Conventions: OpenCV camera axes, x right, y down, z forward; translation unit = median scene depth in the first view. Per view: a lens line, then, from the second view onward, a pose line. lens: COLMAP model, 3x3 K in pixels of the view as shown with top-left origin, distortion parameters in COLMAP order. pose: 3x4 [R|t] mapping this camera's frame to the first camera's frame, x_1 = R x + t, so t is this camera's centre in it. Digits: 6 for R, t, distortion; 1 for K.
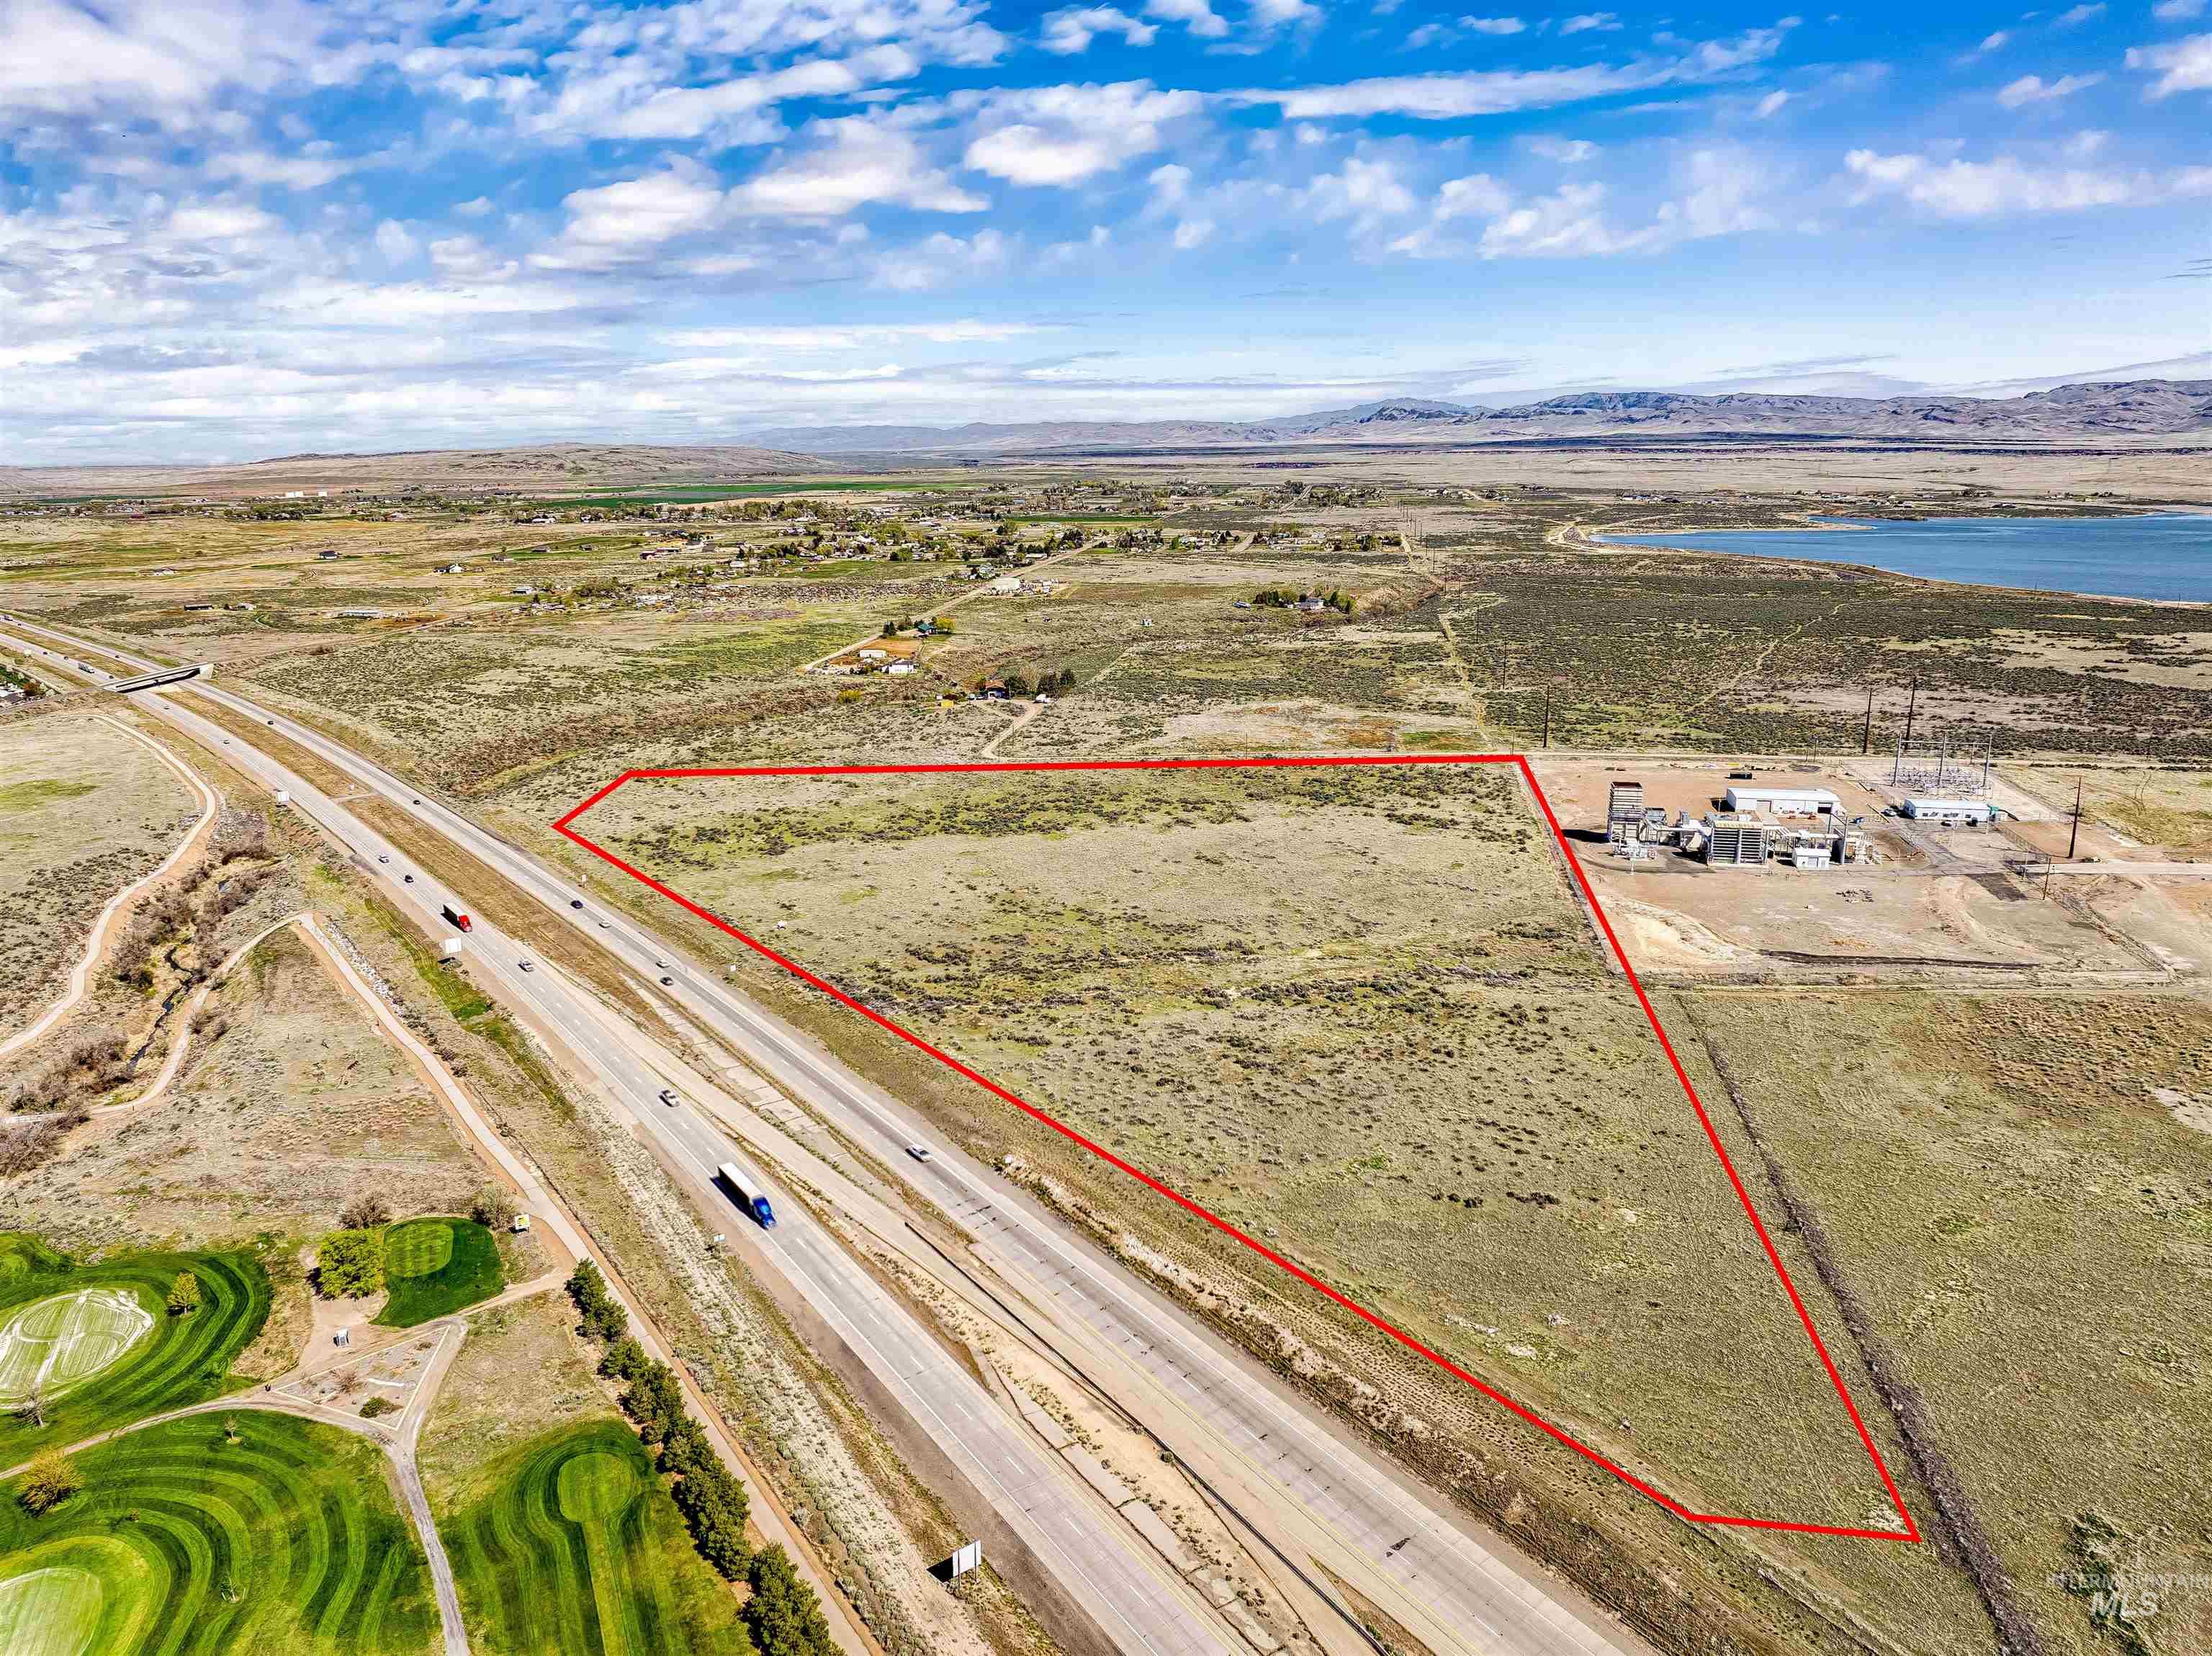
lens RADIAL K [[1575.5, 0, 1101.0], [0, 1575.5, 756.1], [0, 0, 1]] dist [-0.033702, -0.001285]
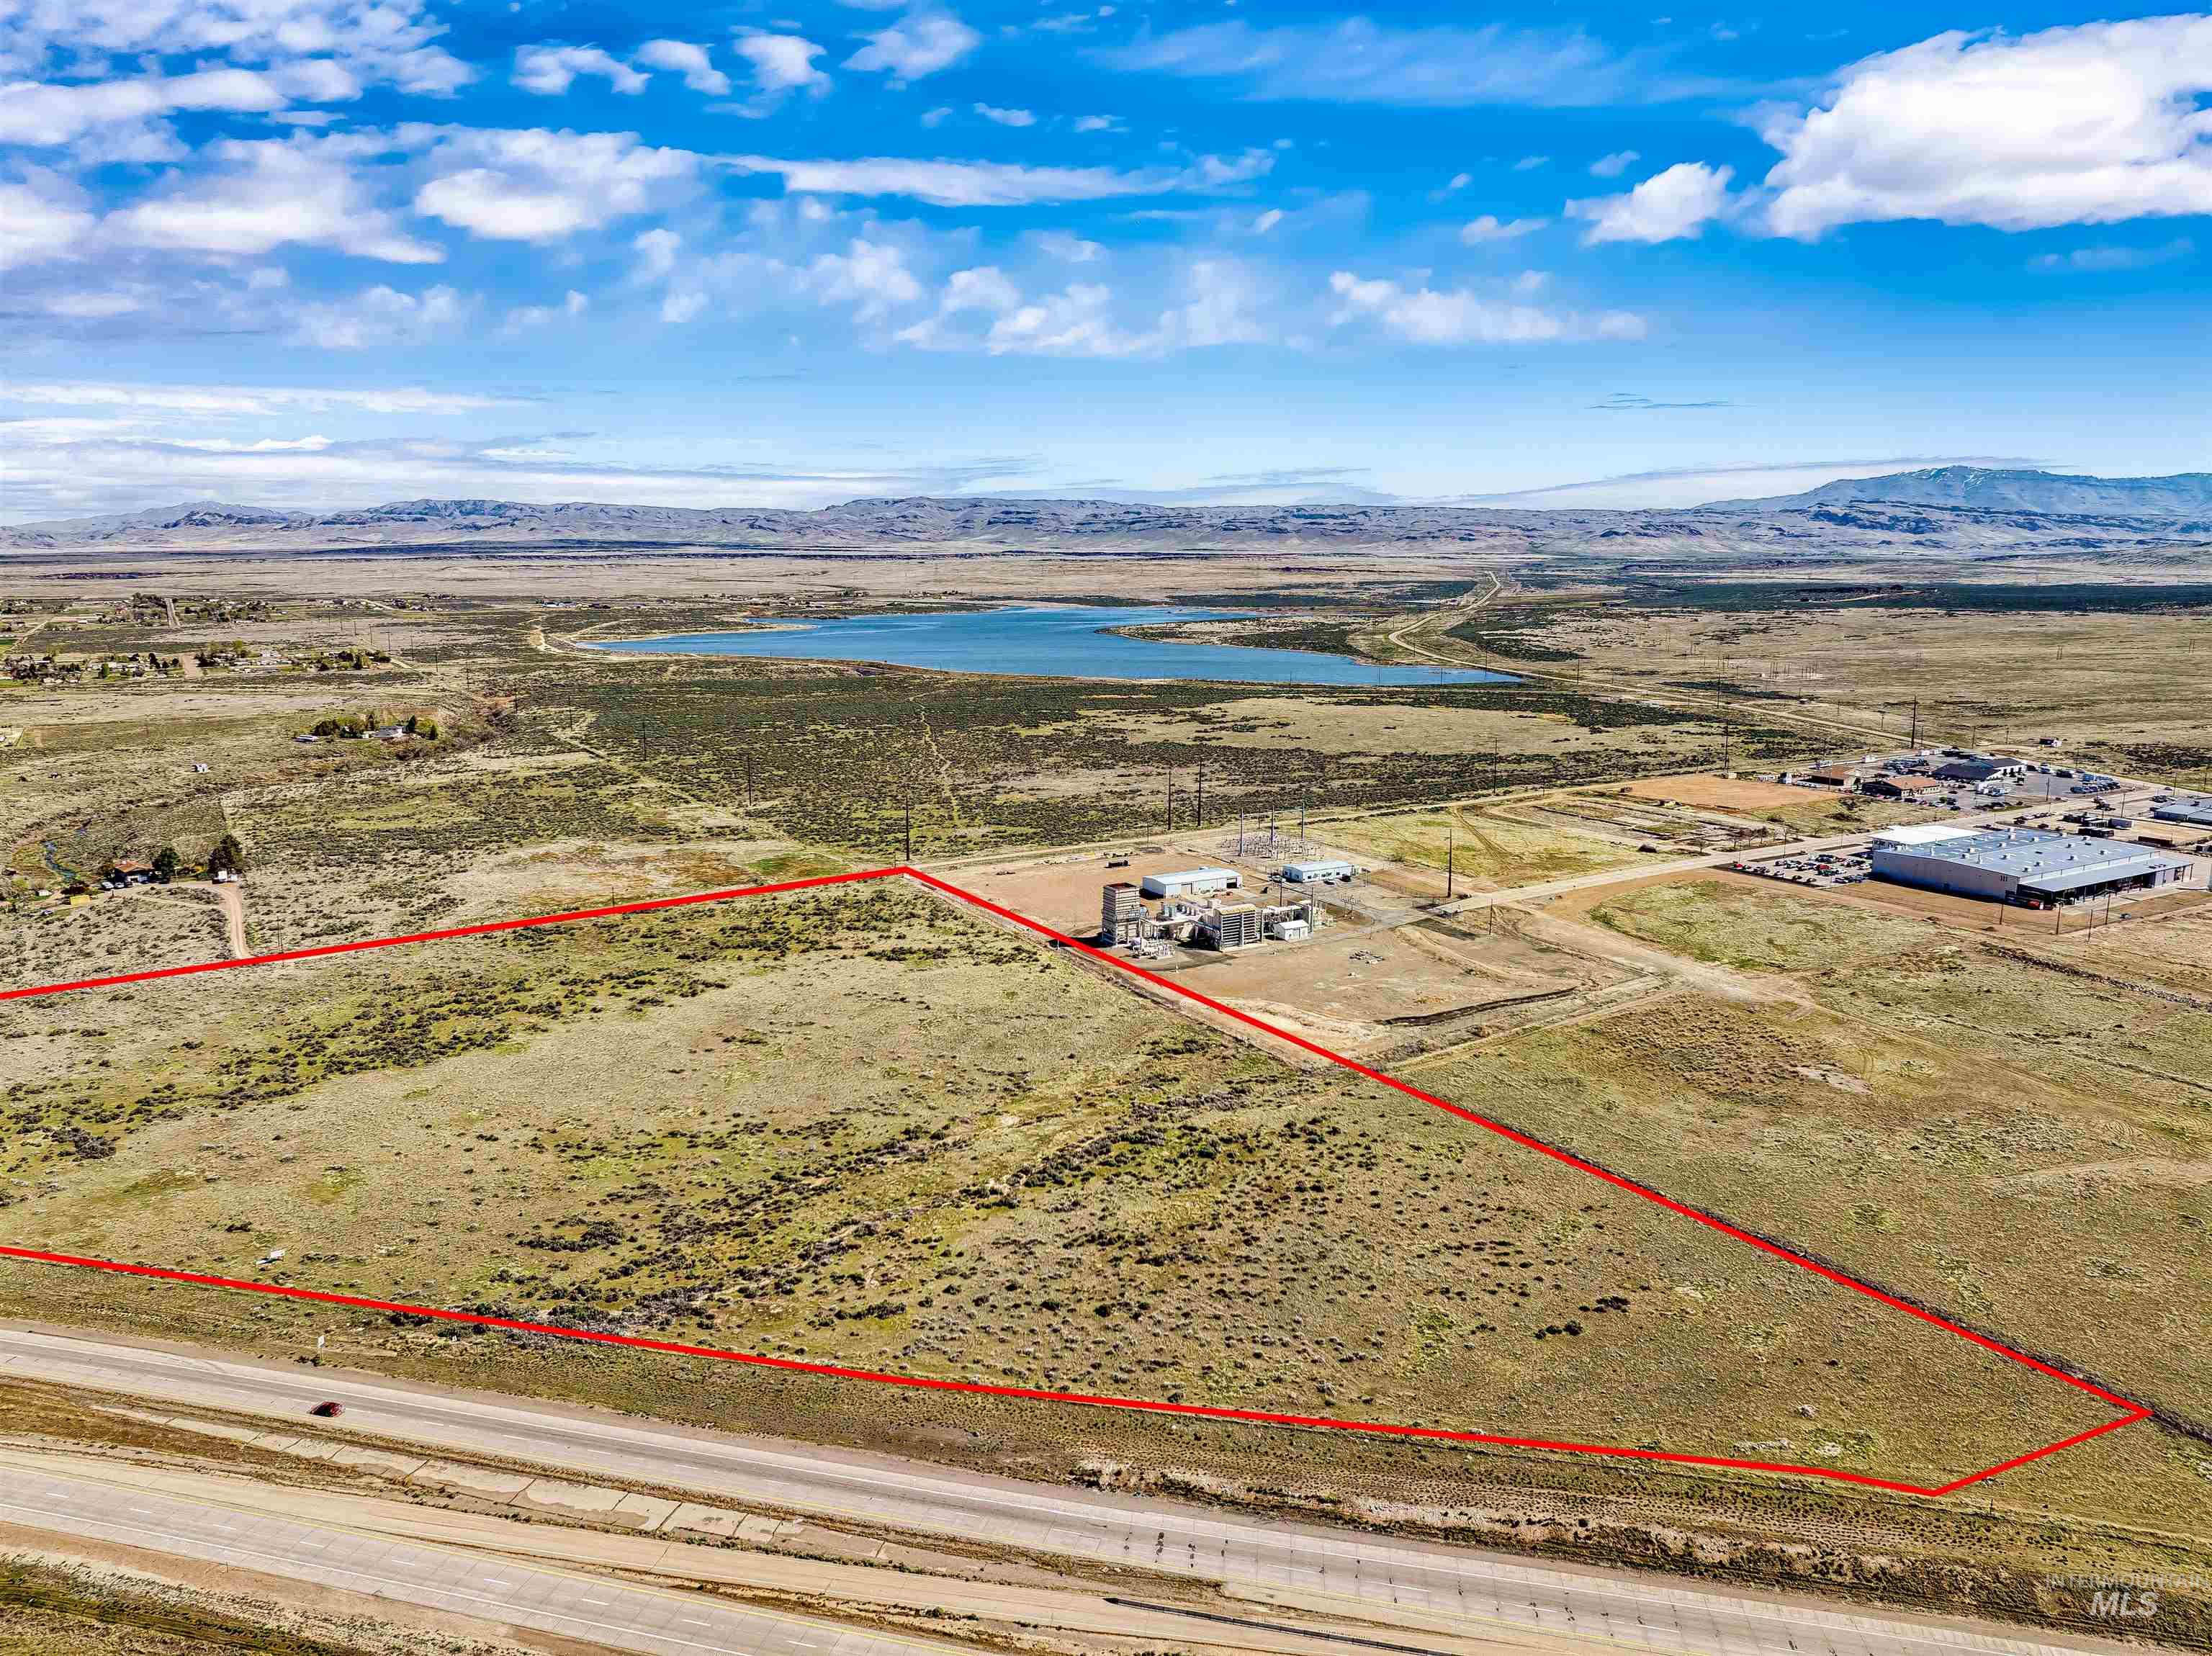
lens RADIAL K [[1551.0, 0, 1106.0], [0, 1551.0, 828.0], [0, 0, 1]] dist [-0.027940, -0.017845]
pose [[0.755769, -0.107423, 0.645967, -0.353399], [0.119683, 0.992497, 0.025023, -0.050868], [-0.643809, 0.058399, 0.762955, 0.275530]]
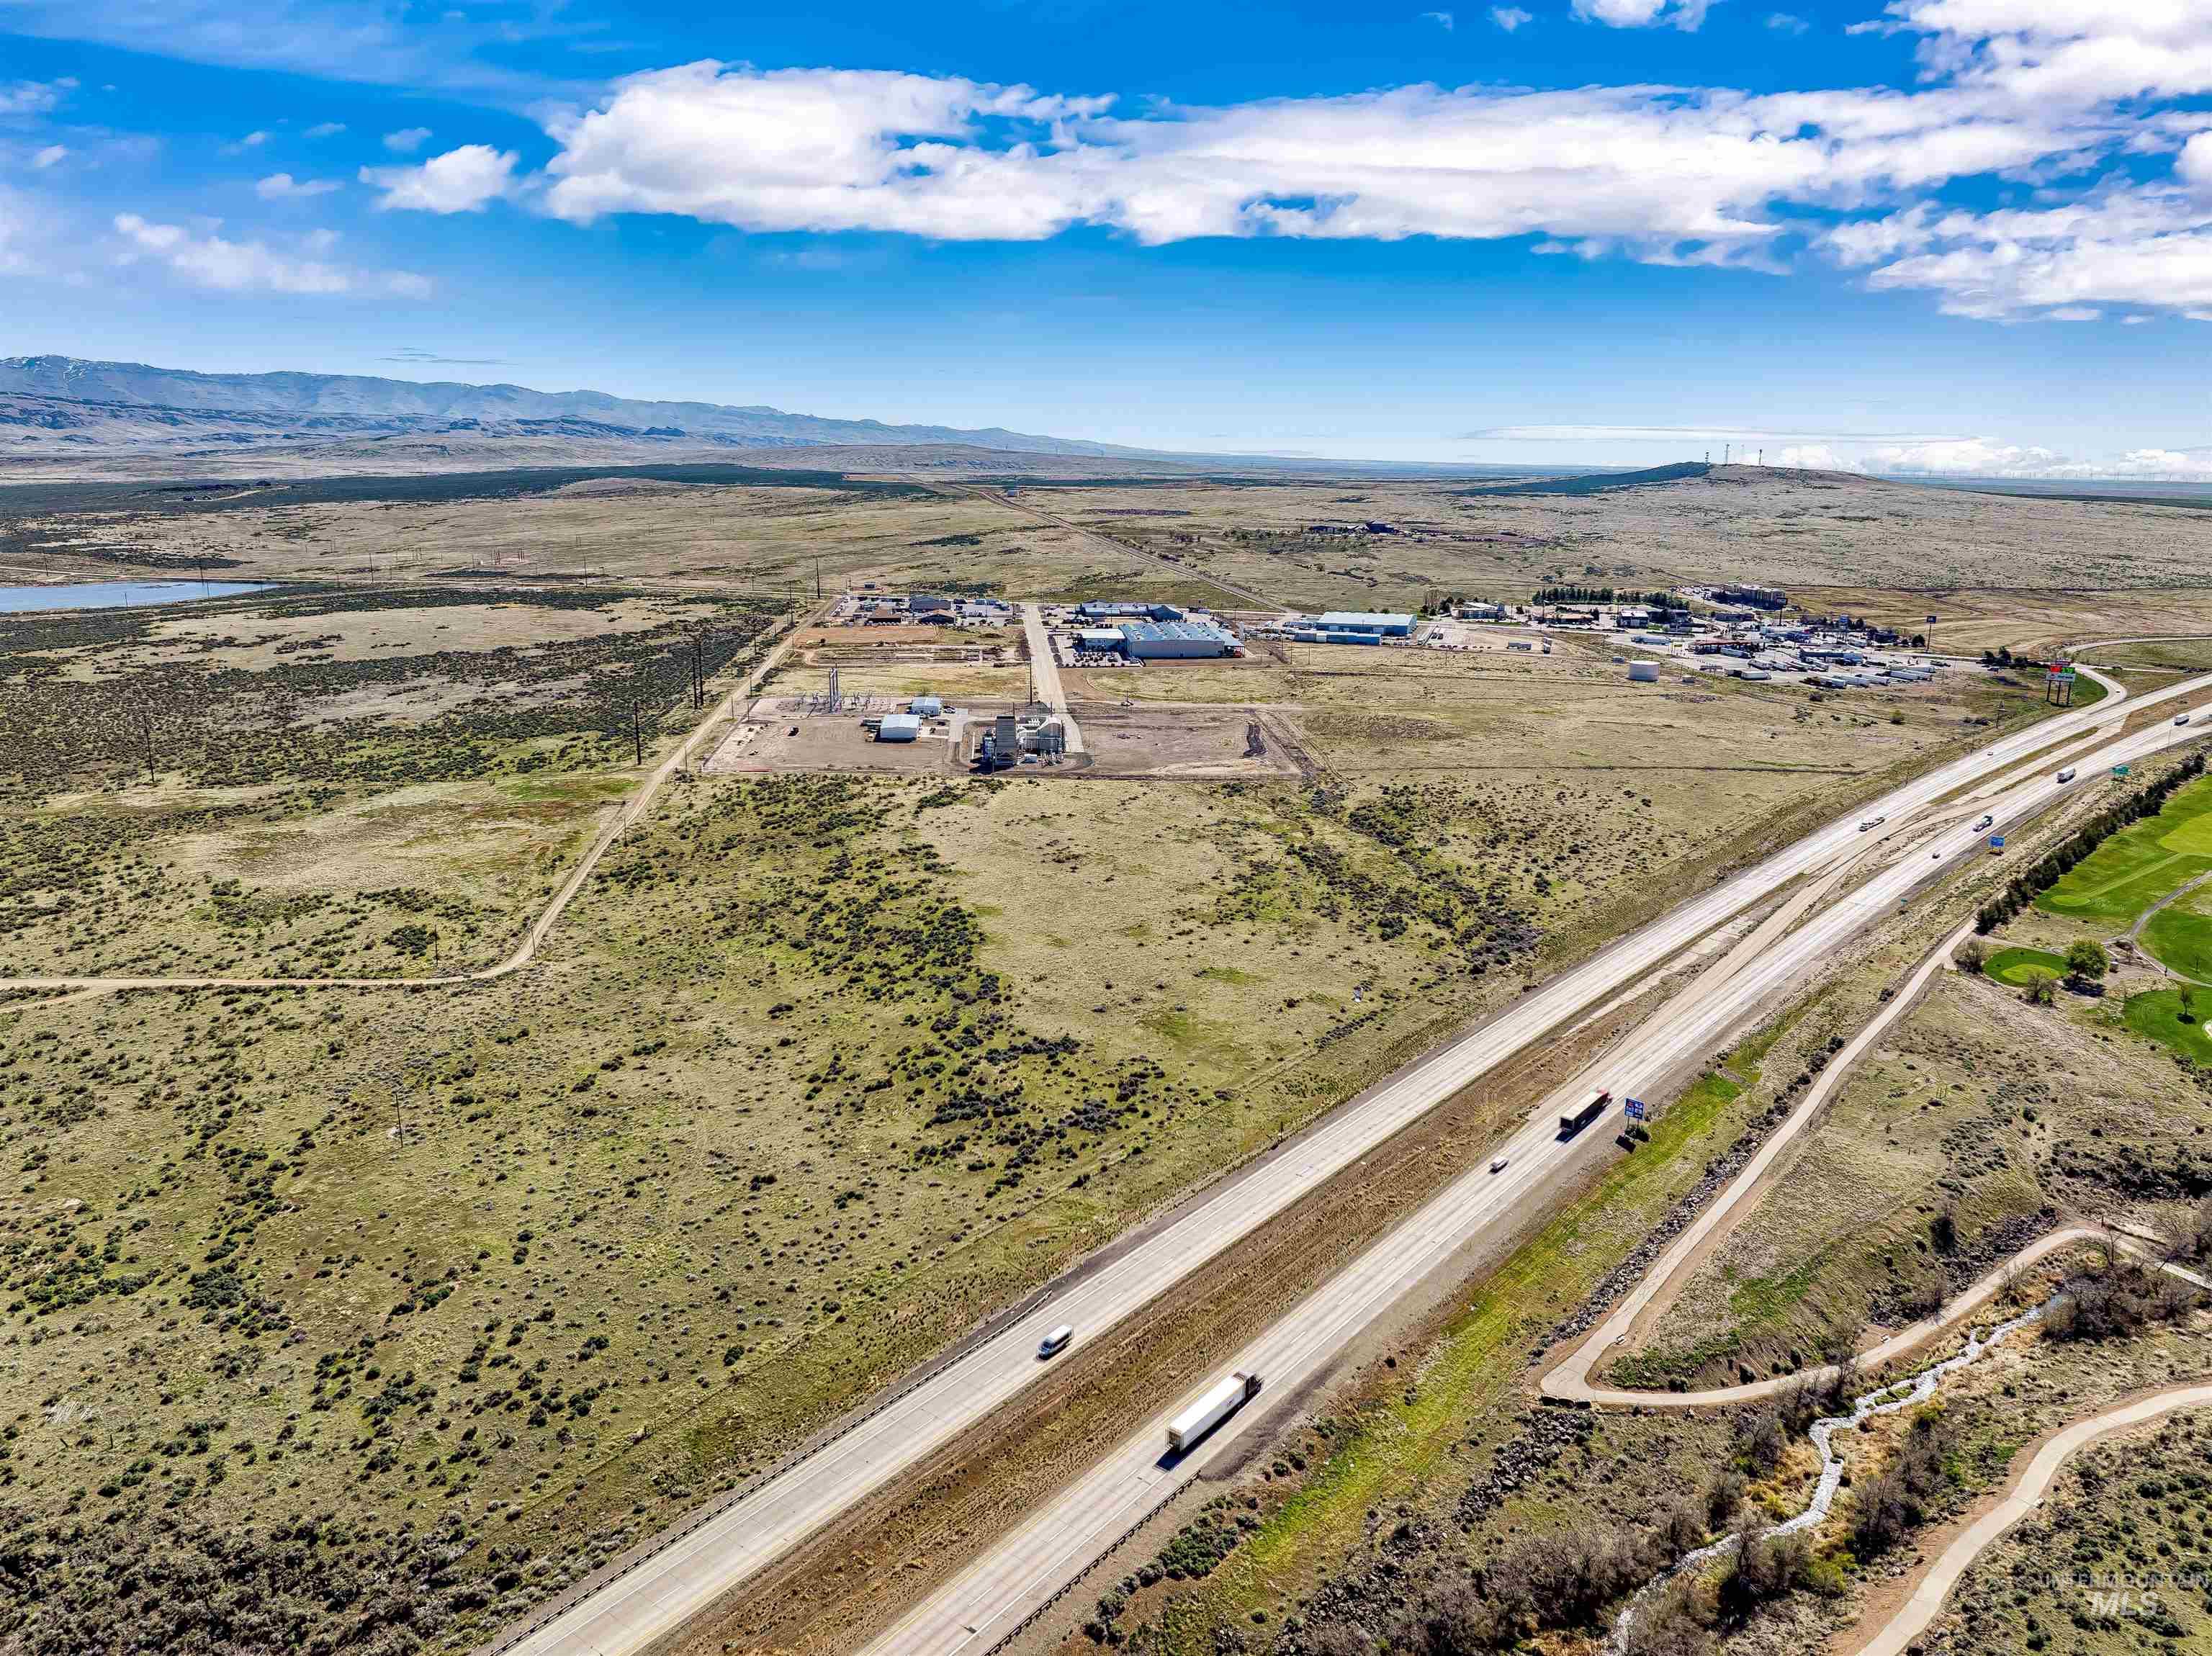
lens RADIAL K [[1551.0, 0, 1106.0], [0, 1551.0, 828.0], [0, 0, 1]] dist [-0.027940, -0.017845]
pose [[-0.249307, -0.223793, 0.942212, -1.015380], [0.183438, 0.944406, 0.272852, -0.256620], [-0.950892, 0.240862, -0.194395, 1.345766]]
